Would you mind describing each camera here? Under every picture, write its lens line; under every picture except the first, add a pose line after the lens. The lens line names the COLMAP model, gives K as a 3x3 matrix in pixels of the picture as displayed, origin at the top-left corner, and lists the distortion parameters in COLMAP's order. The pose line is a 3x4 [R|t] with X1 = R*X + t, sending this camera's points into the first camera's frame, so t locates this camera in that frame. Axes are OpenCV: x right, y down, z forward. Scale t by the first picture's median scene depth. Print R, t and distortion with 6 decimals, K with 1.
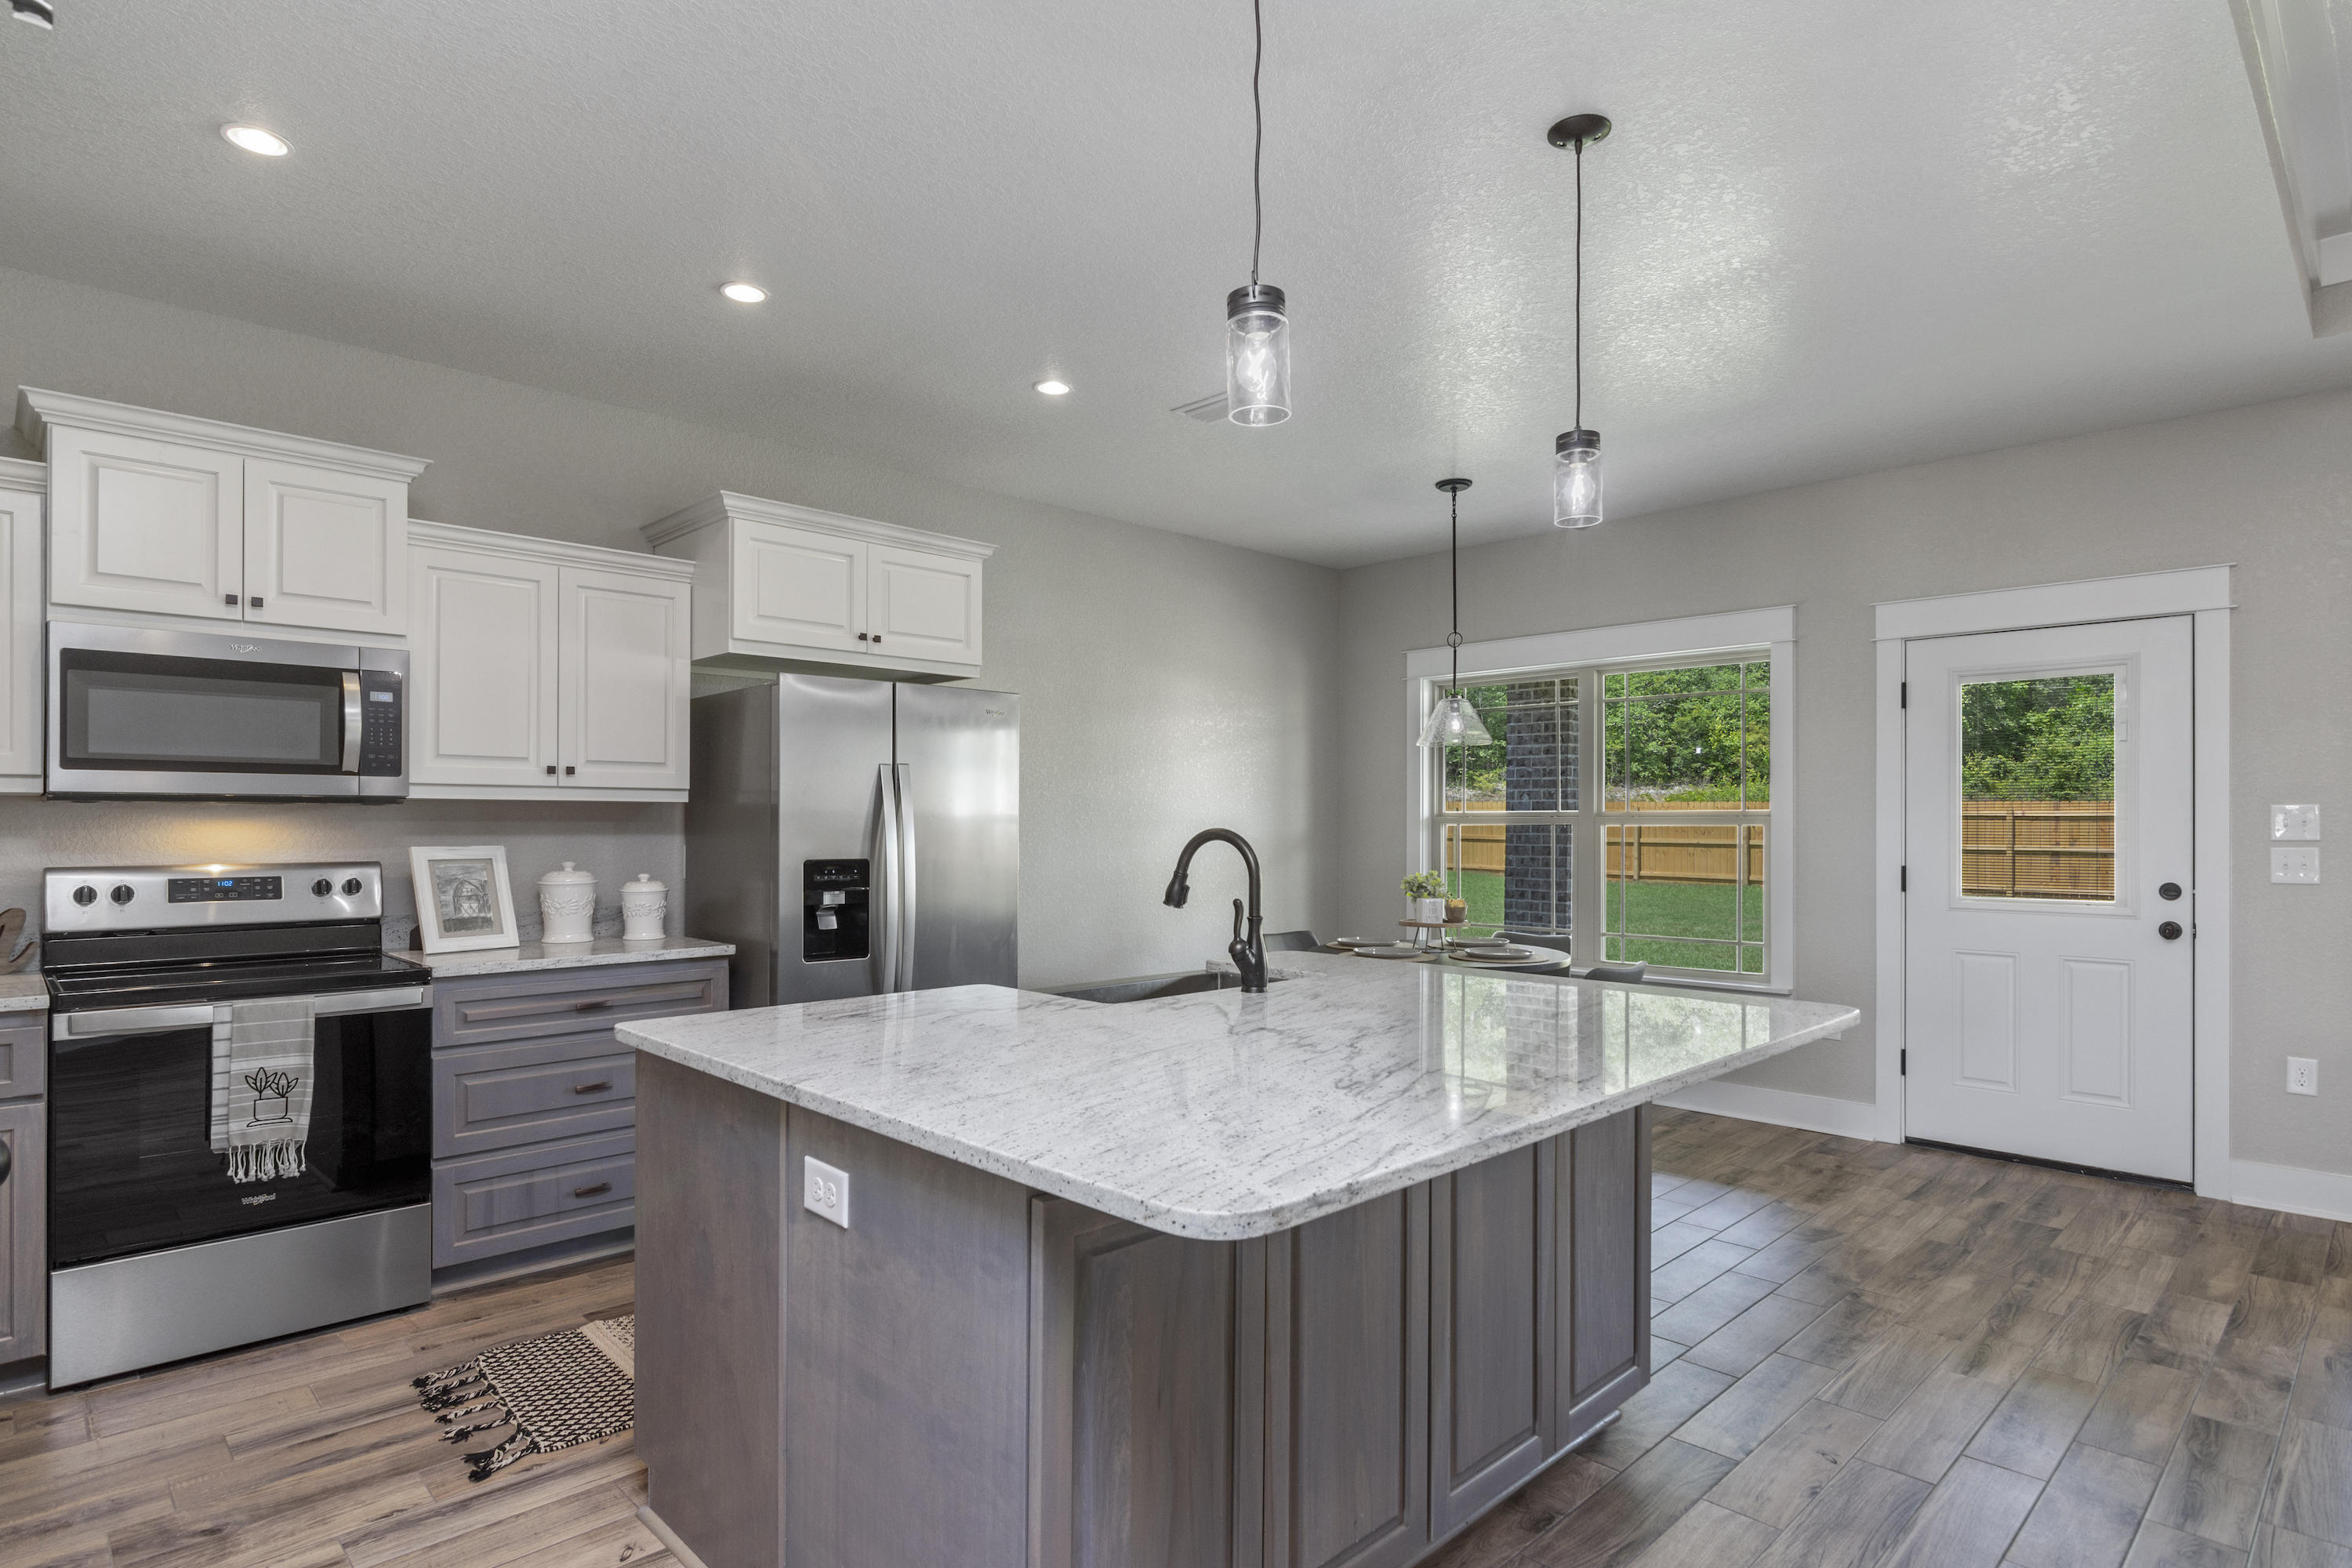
lens RADIAL K [[1225.5, 0, 1139.9], [0, 1225.5, 814.2], [0, 0, 1]] dist [-0.002023, -0.002975]
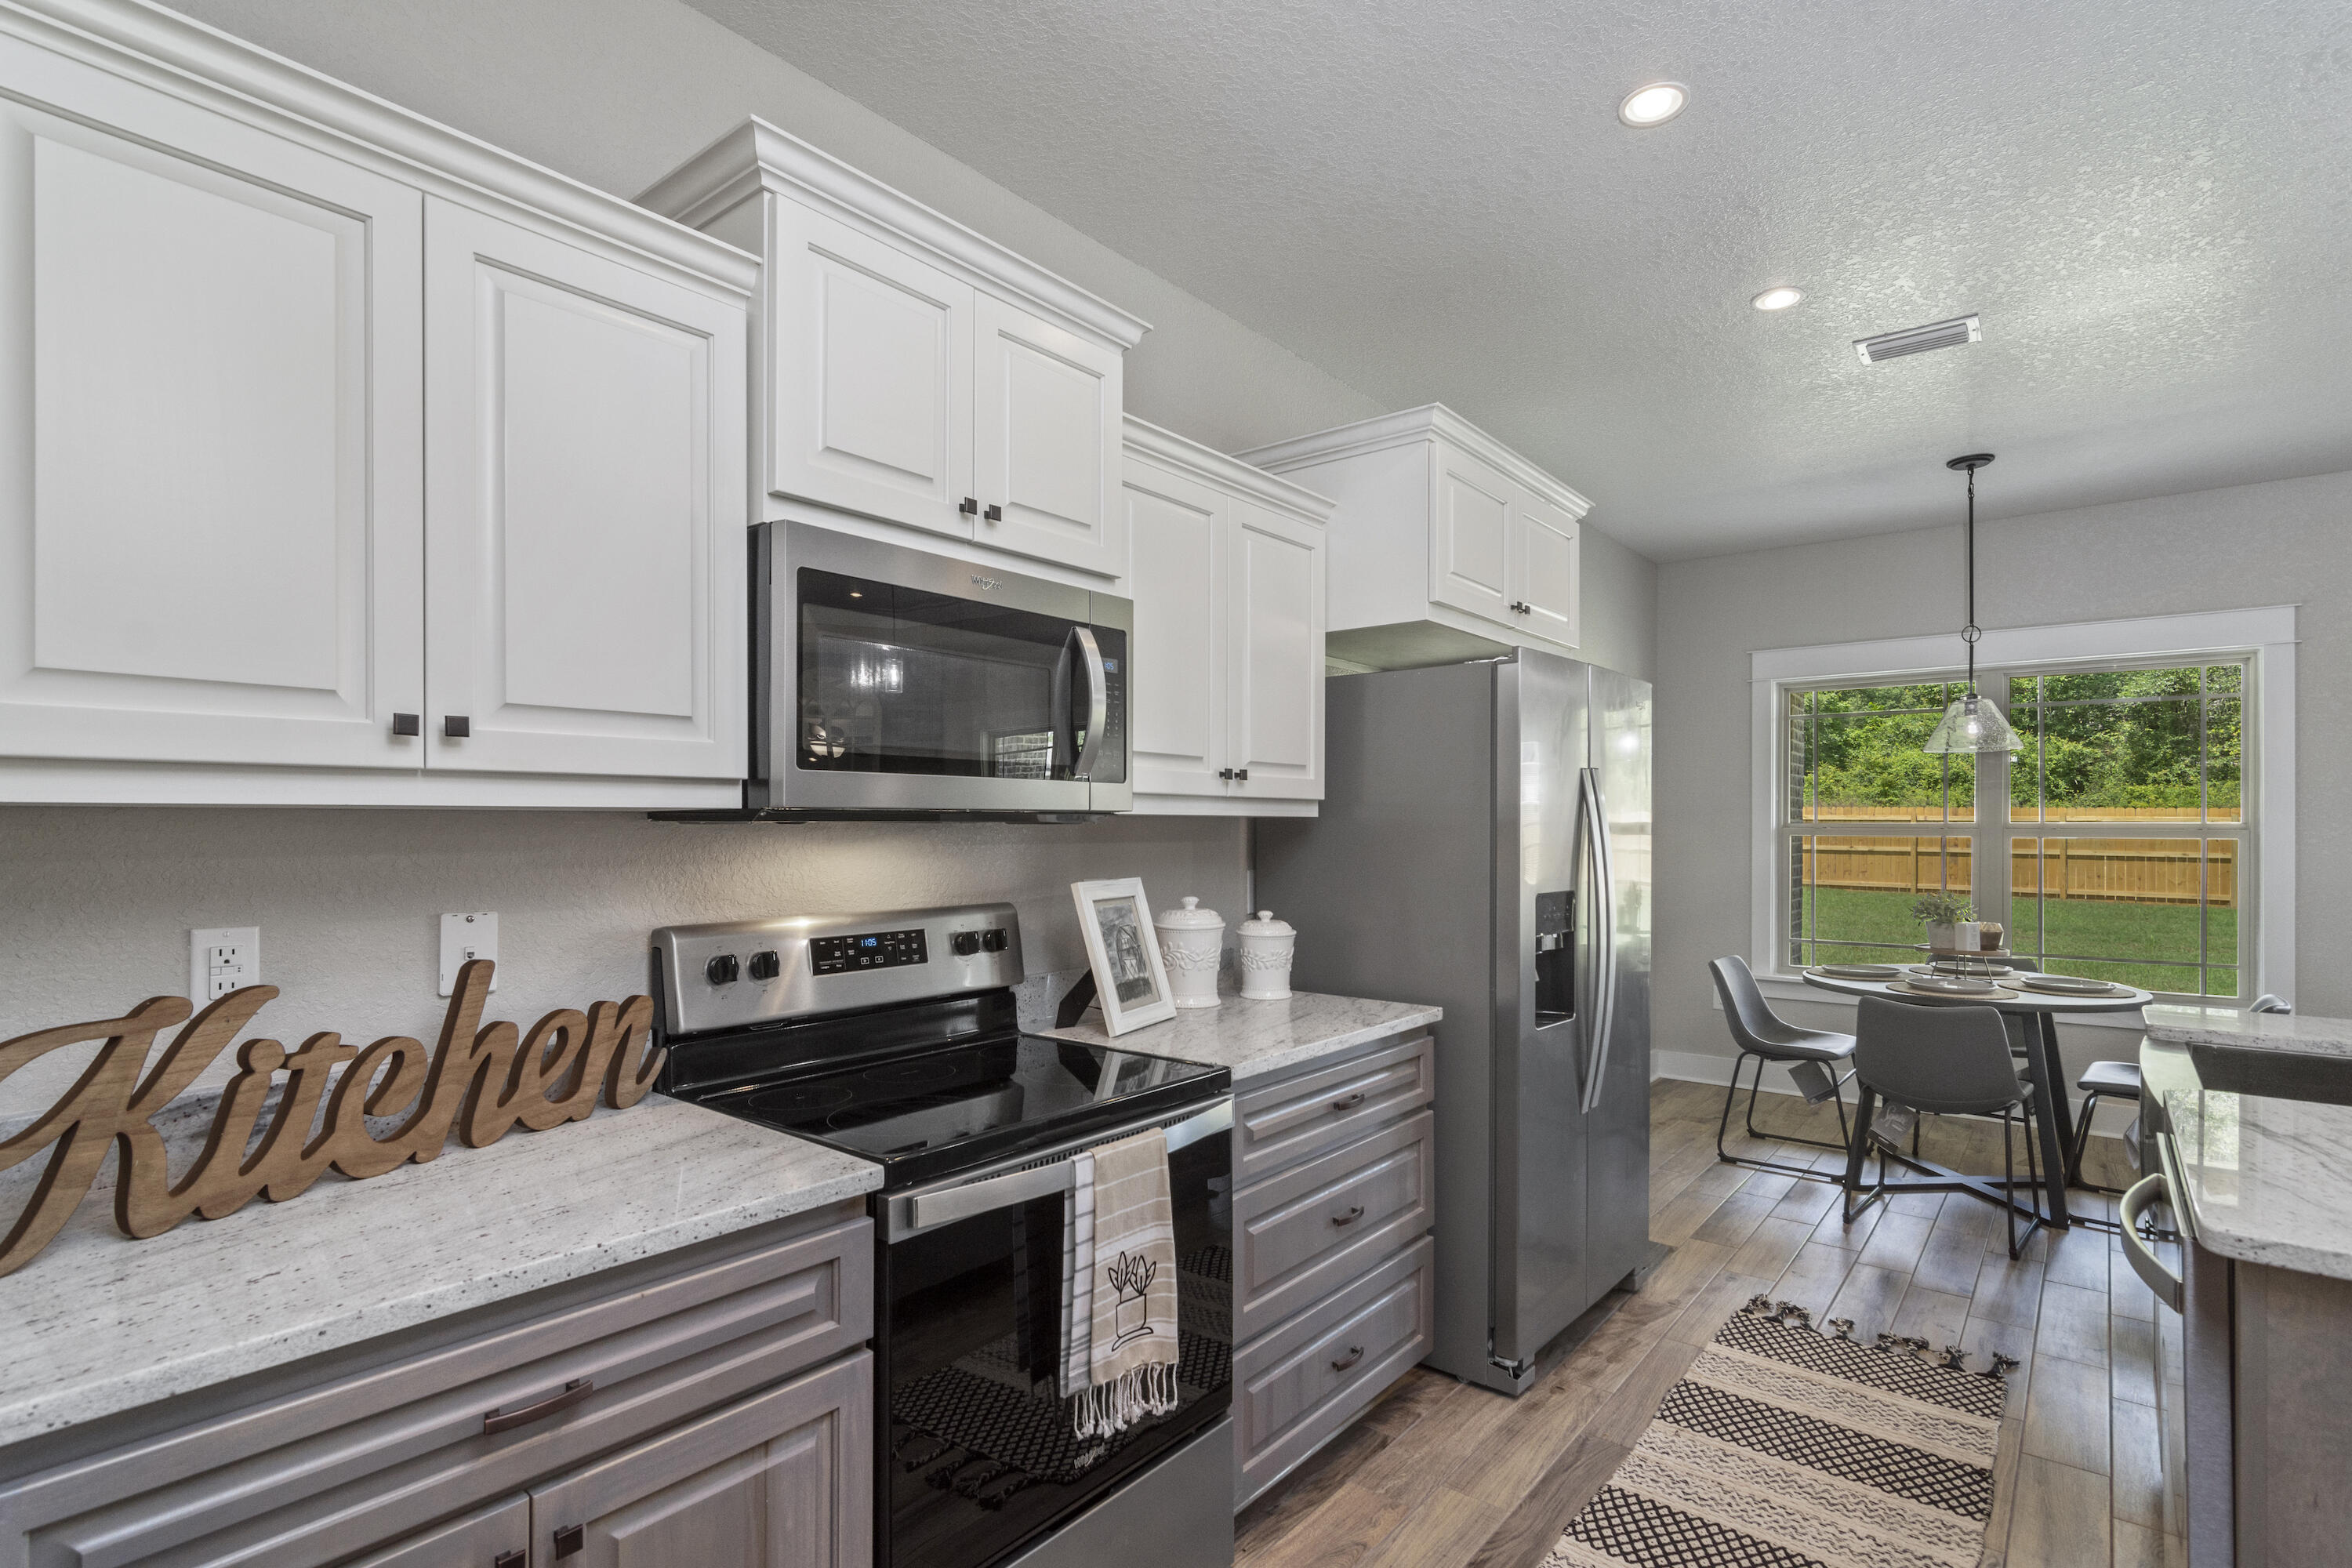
lens RADIAL K [[1137.7, 0, 1121.2], [0, 1137.7, 821.6], [0, 0, 1]] dist [-0.004679, 0.001631]
pose [[0.990787, 0.001571, 0.135421, -0.619296], [-0.002492, 0.999975, 0.006634, -0.011678], [-0.135407, -0.006911, 0.990766, 0.333718]]
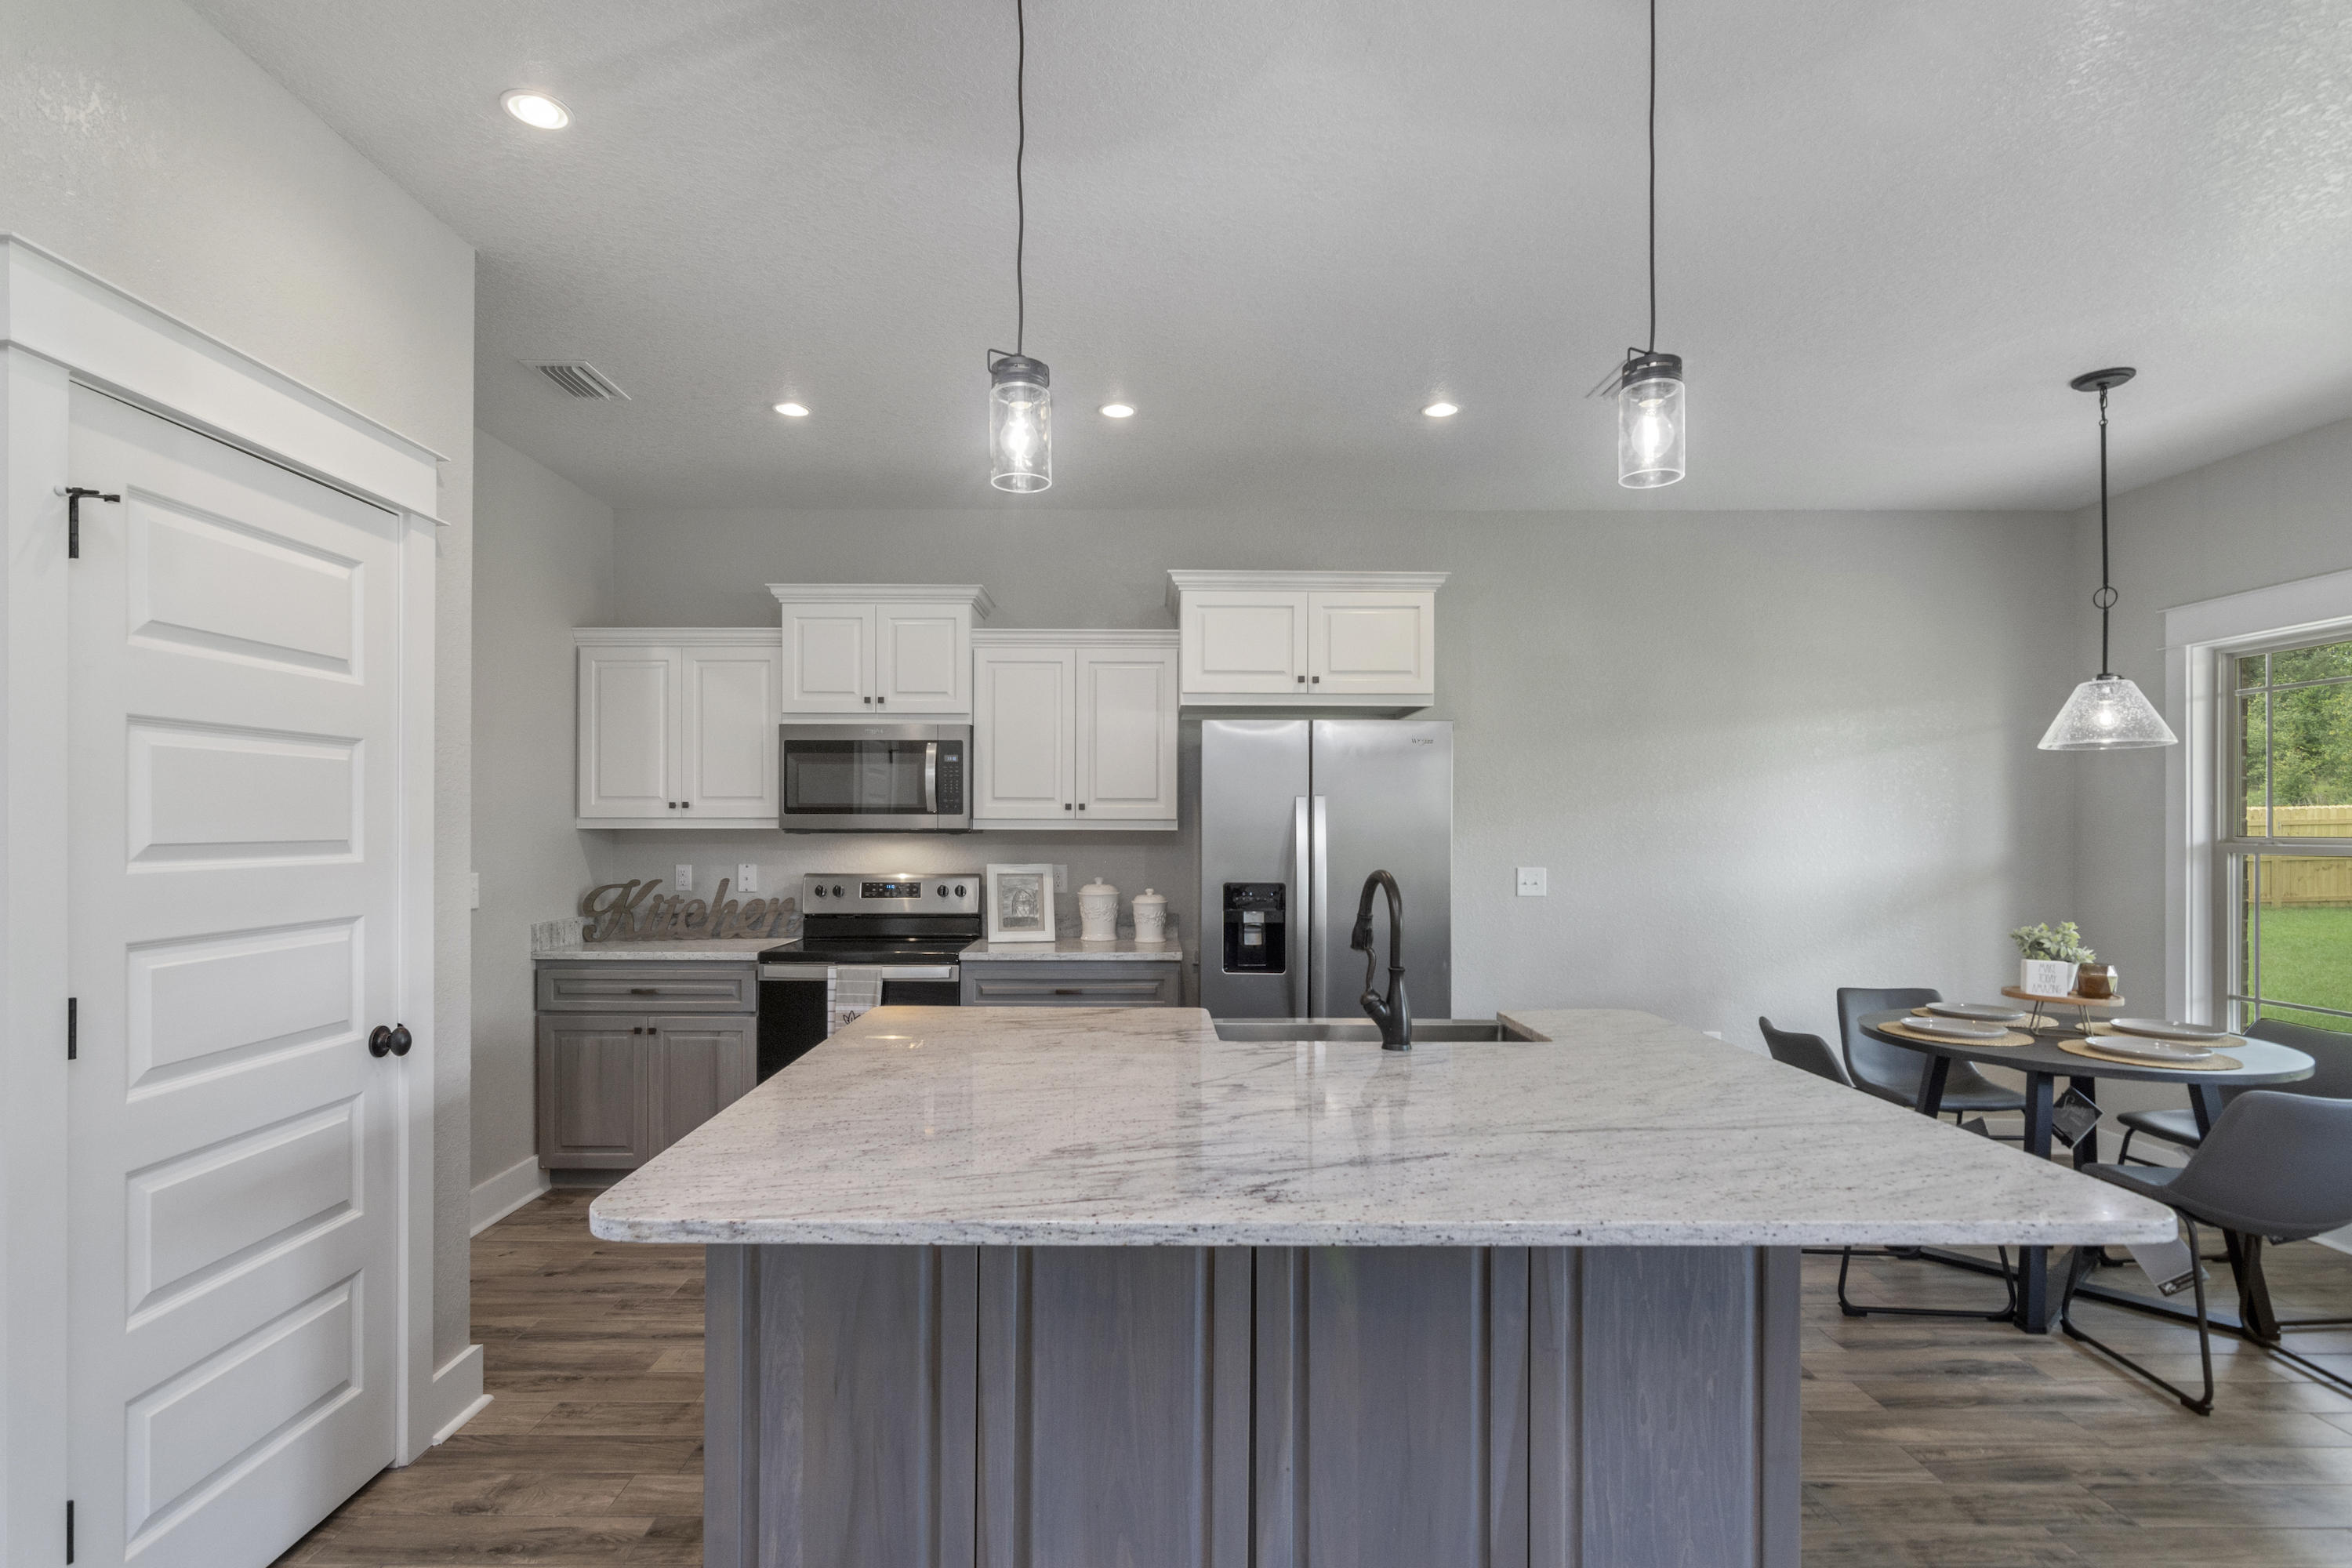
lens RADIAL K [[1137.7, 0, 1156.2], [0, 1137.7, 820.1], [0, 0, 1]] dist [-0.004679, 0.001631]
pose [[0.723727, -0.003959, -0.690075, 0.406766], [0.003298, 0.999992, -0.002278, -0.018426], [0.690079, -0.000627, 0.723734, 0.189035]]
